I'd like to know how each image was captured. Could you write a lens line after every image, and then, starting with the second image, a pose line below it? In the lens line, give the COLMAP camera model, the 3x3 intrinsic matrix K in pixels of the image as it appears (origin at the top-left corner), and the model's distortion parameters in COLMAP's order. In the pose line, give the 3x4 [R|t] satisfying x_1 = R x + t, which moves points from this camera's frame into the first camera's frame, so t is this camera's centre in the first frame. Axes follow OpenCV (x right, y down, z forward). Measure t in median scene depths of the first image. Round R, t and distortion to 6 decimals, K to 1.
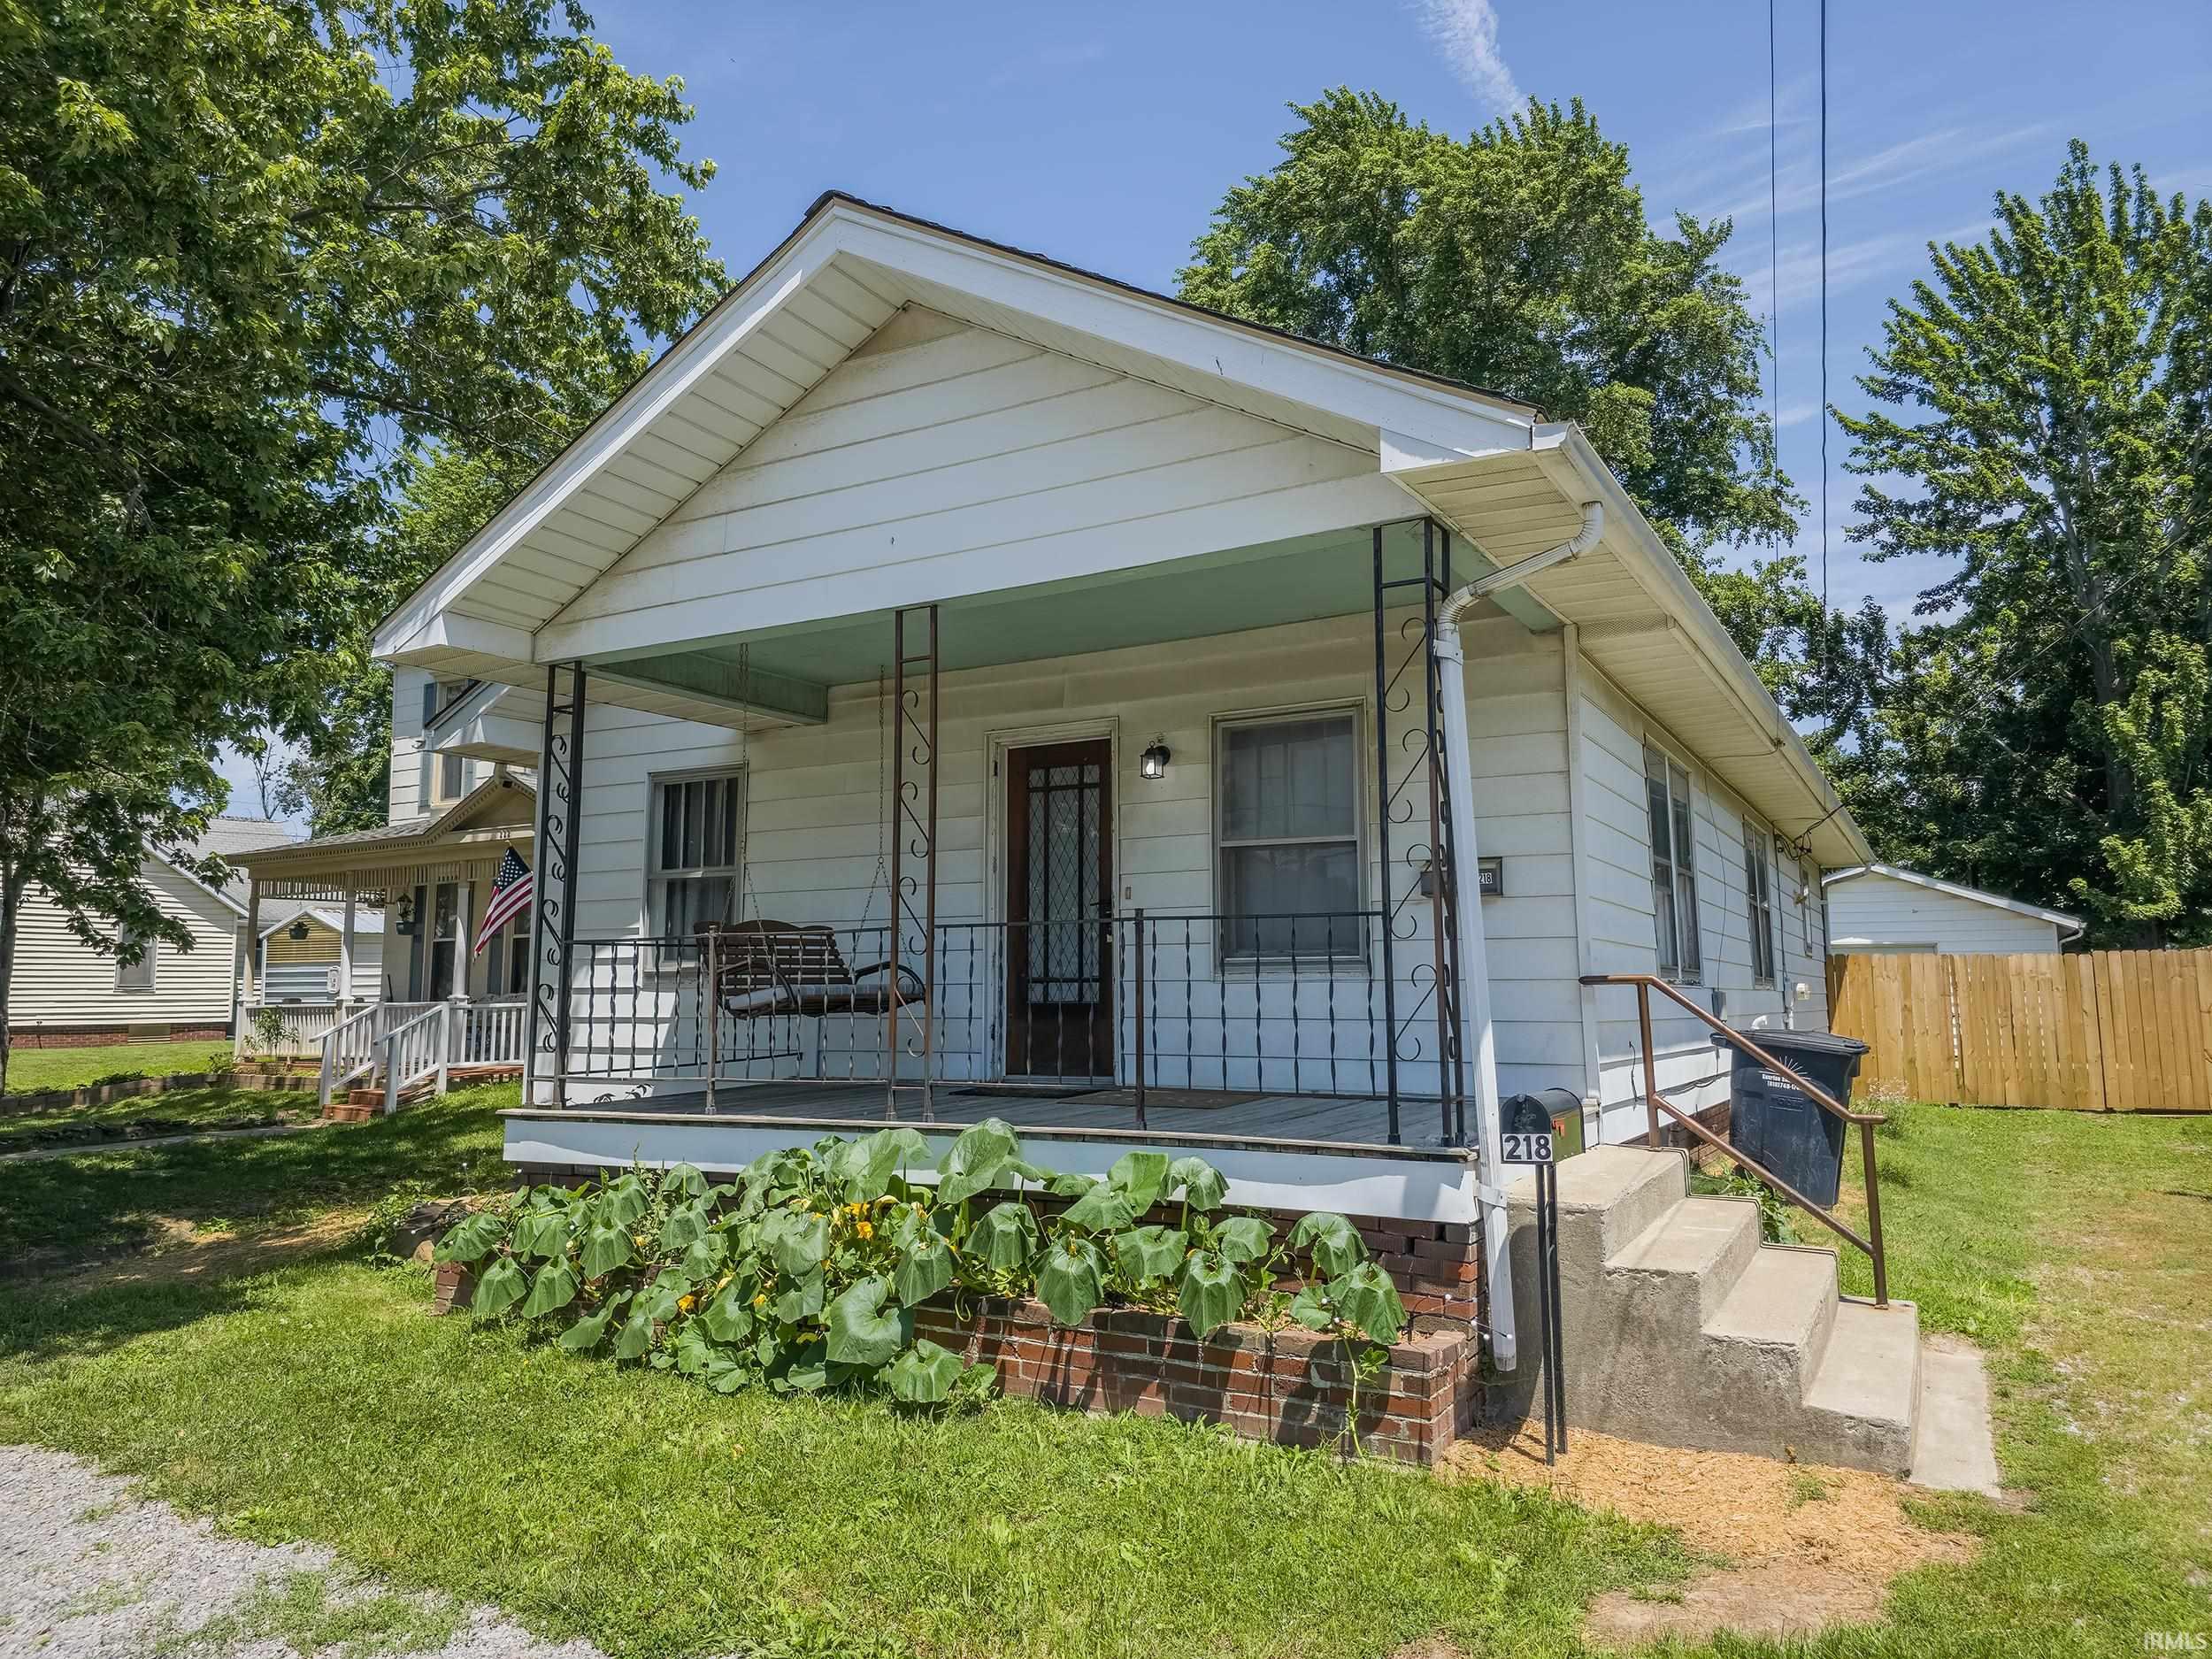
lens RADIAL K [[1462.1, 0, 1174.4], [0, 1462.1, 824.3], [0, 0, 1]] dist [0.063765, -0.065876]
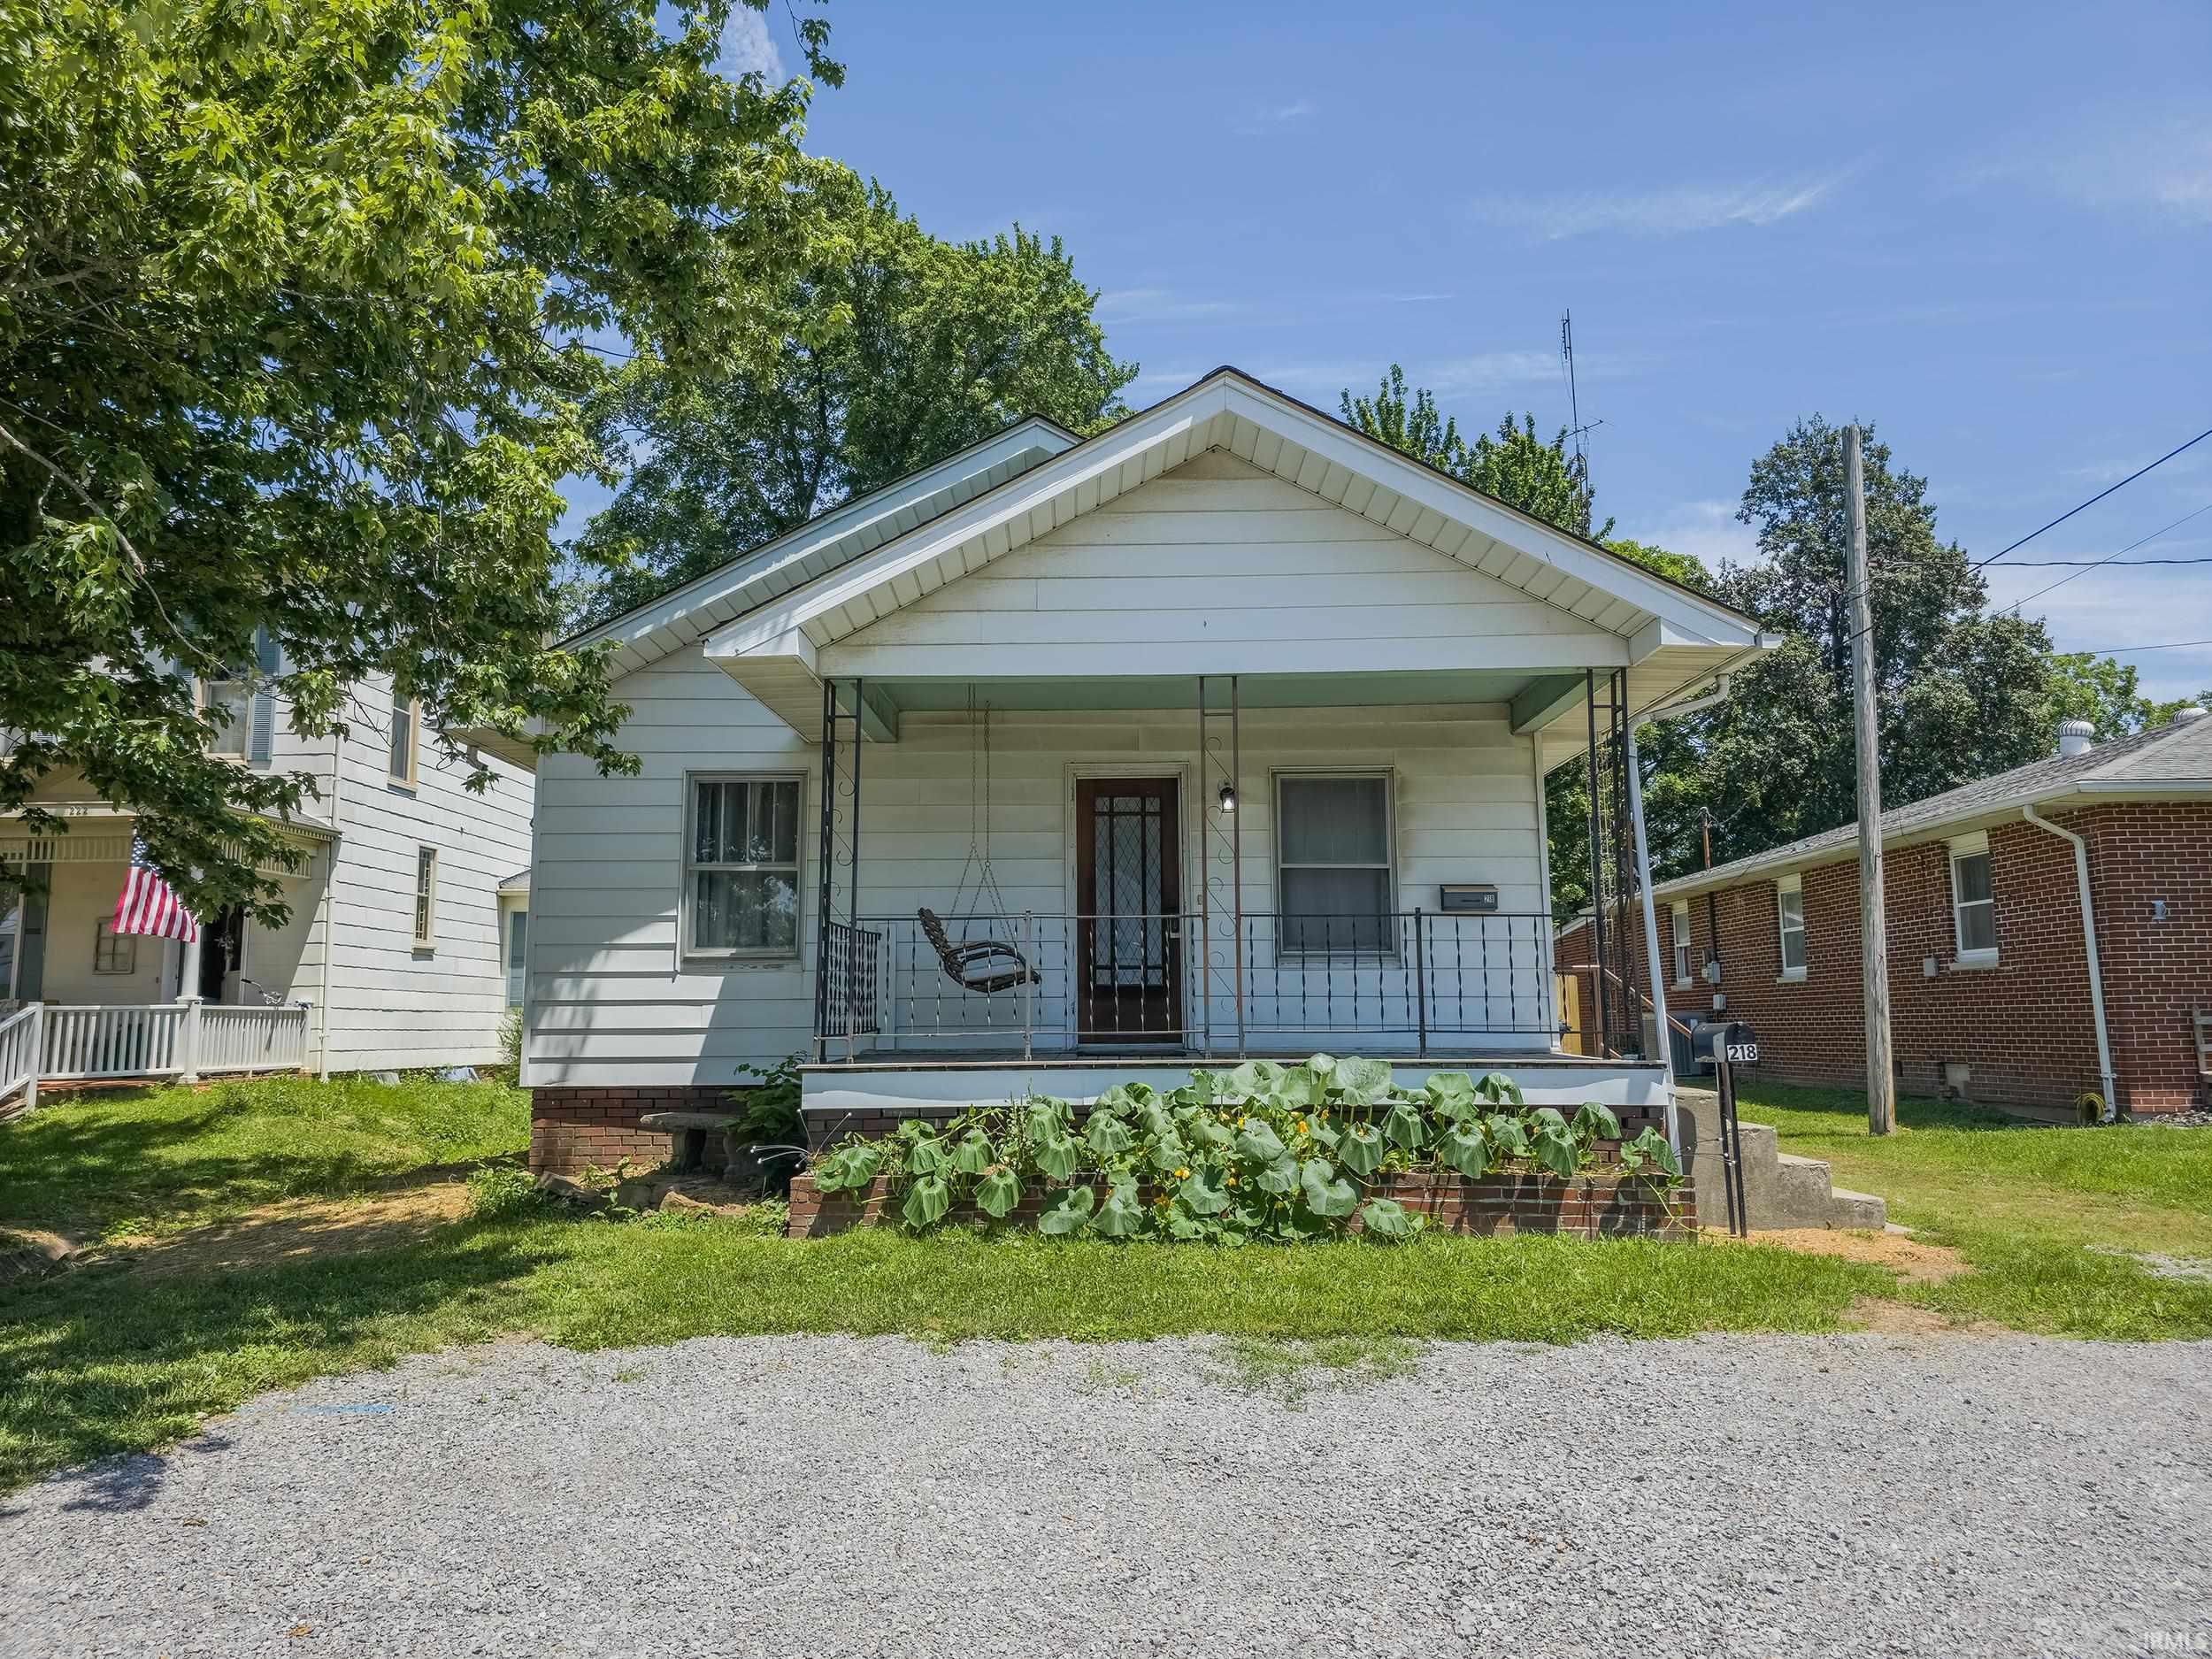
lens RADIAL K [[1439.9, 0, 1137.7], [0, 1439.9, 827.9], [0, 0, 1]] dist [0.058960, -0.060635]
pose [[0.882748, 0.065005, 0.465328, -0.678837], [-0.053298, 0.997844, -0.038288, 0.035515], [-0.466814, 0.008998, 0.884310, -0.095311]]
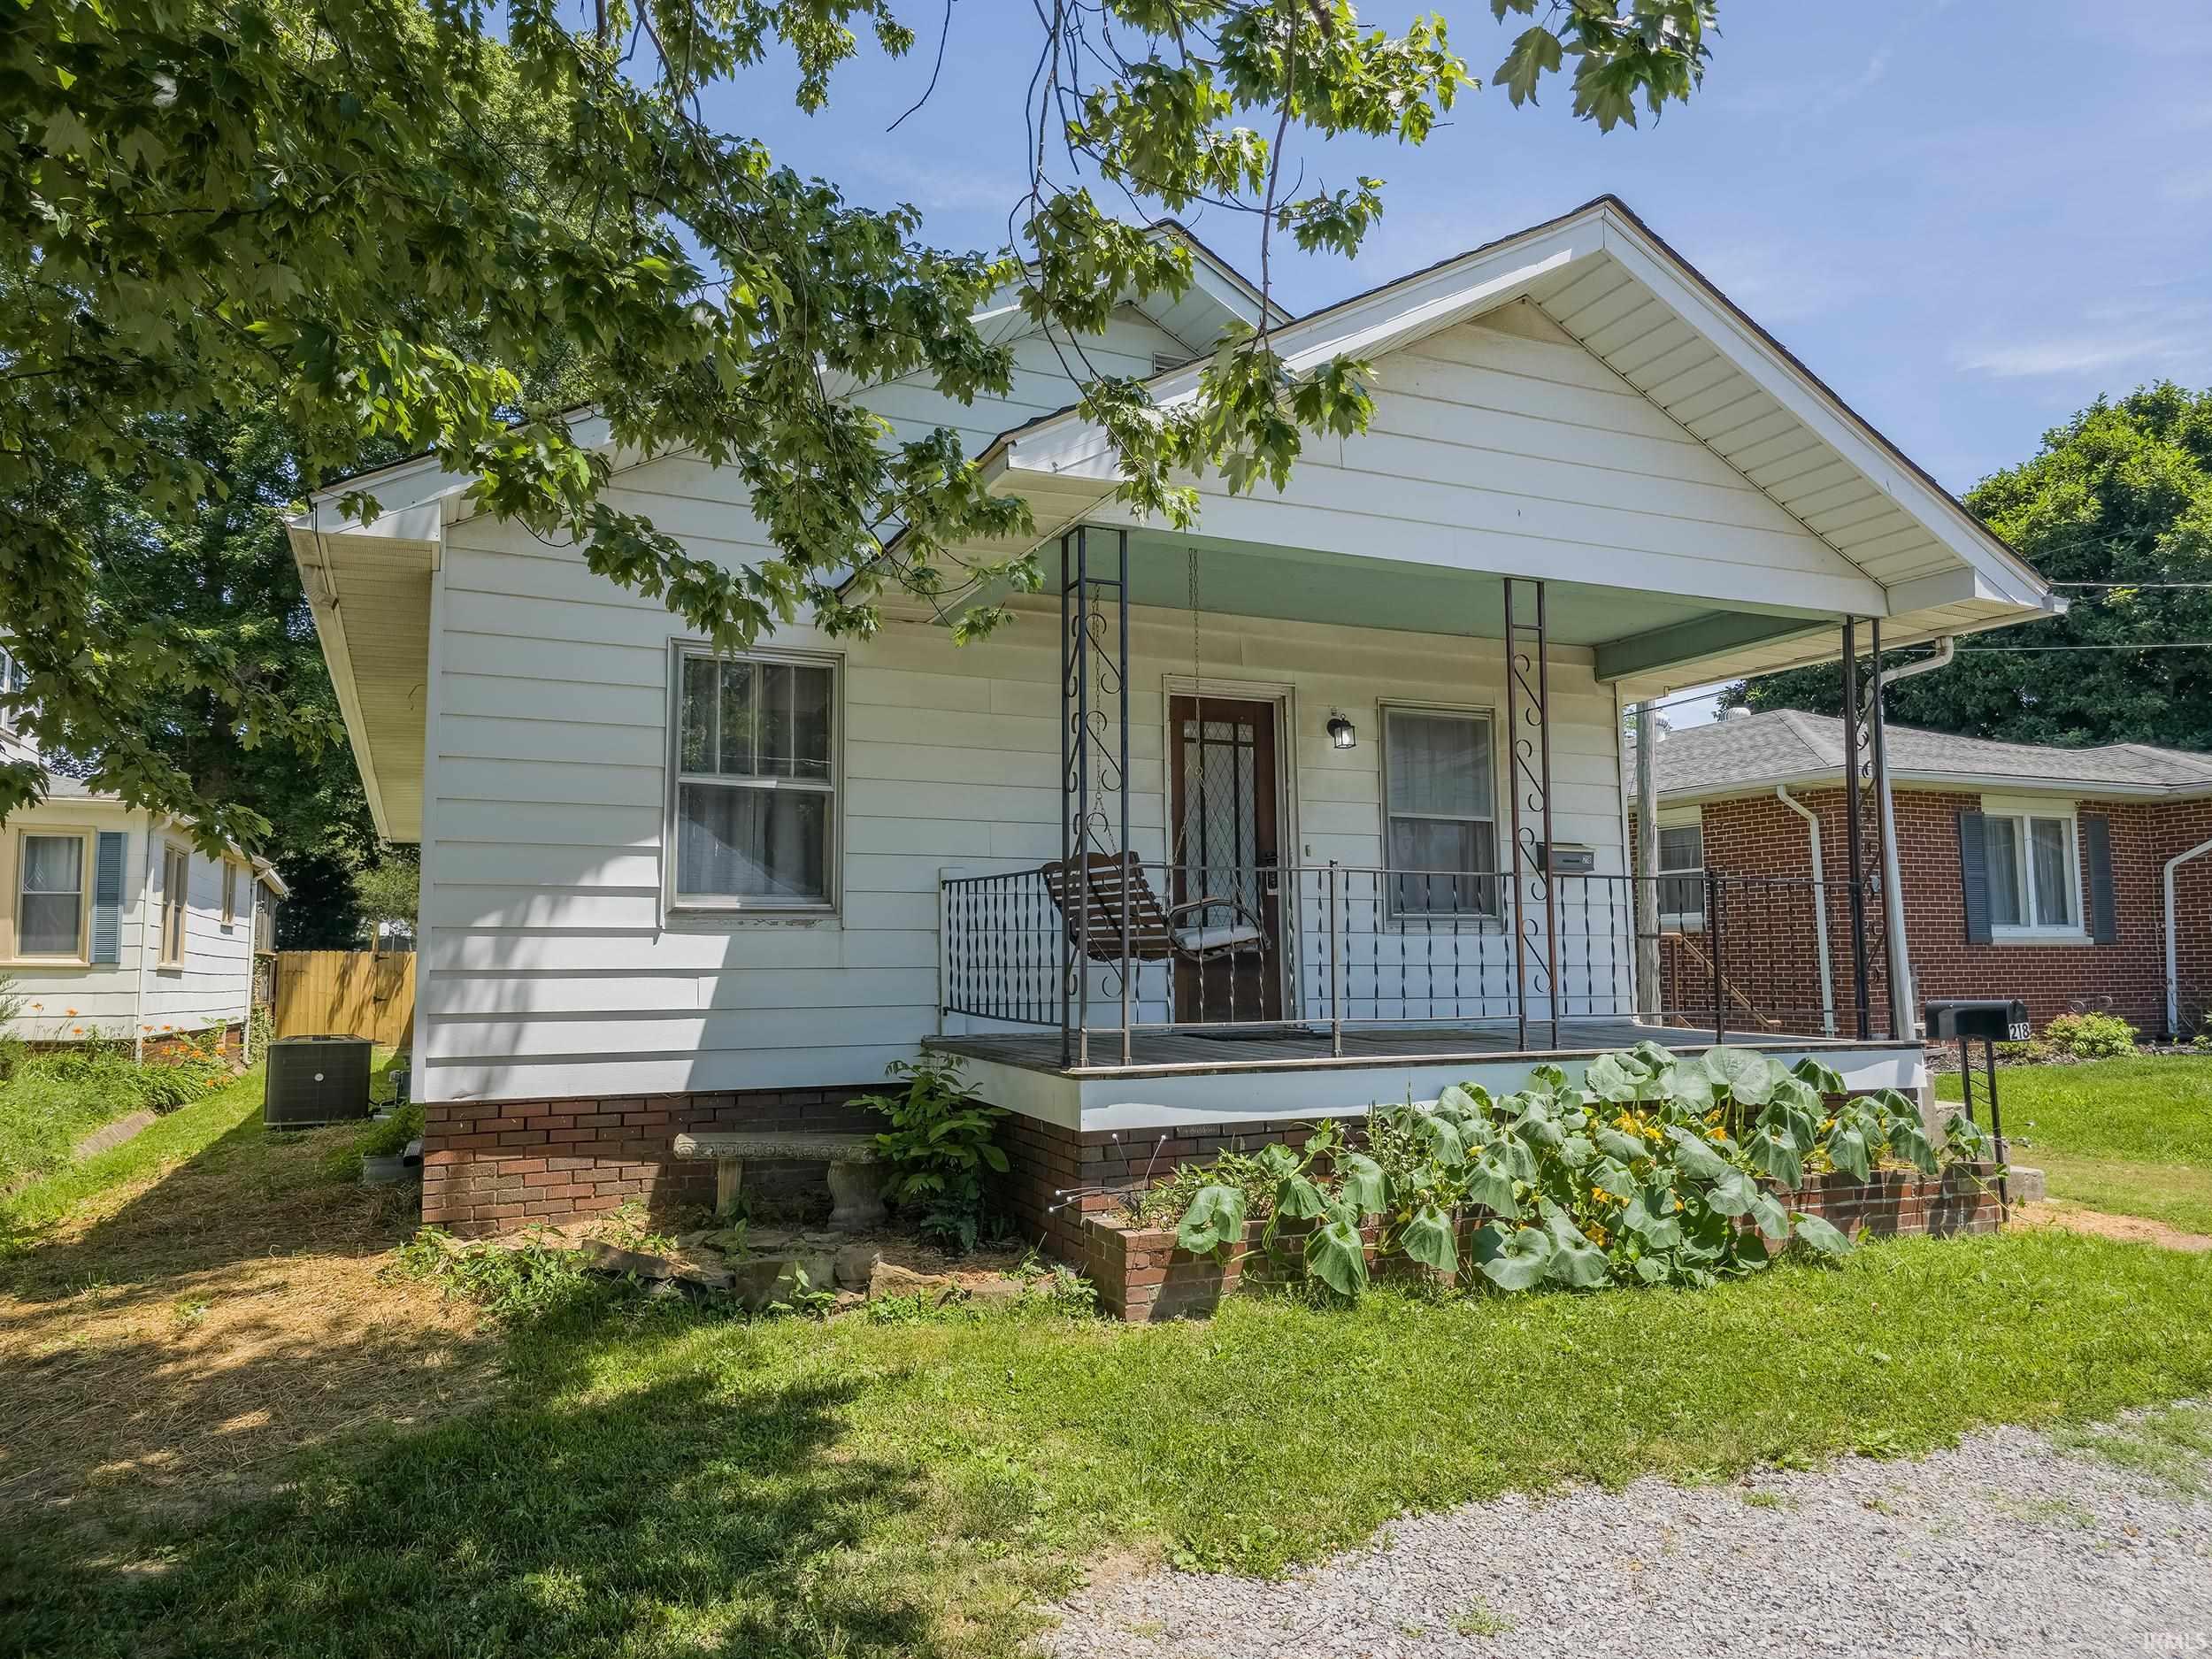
lens RADIAL K [[1439.9, 0, 1137.7], [0, 1439.9, 827.9], [0, 0, 1]] dist [0.058960, -0.060635]
pose [[0.610584, 0.078788, 0.788023, -0.953906], [-0.088021, 0.995625, -0.031342, 0.075484], [-0.787045, -0.050226, 0.614848, 0.451128]]
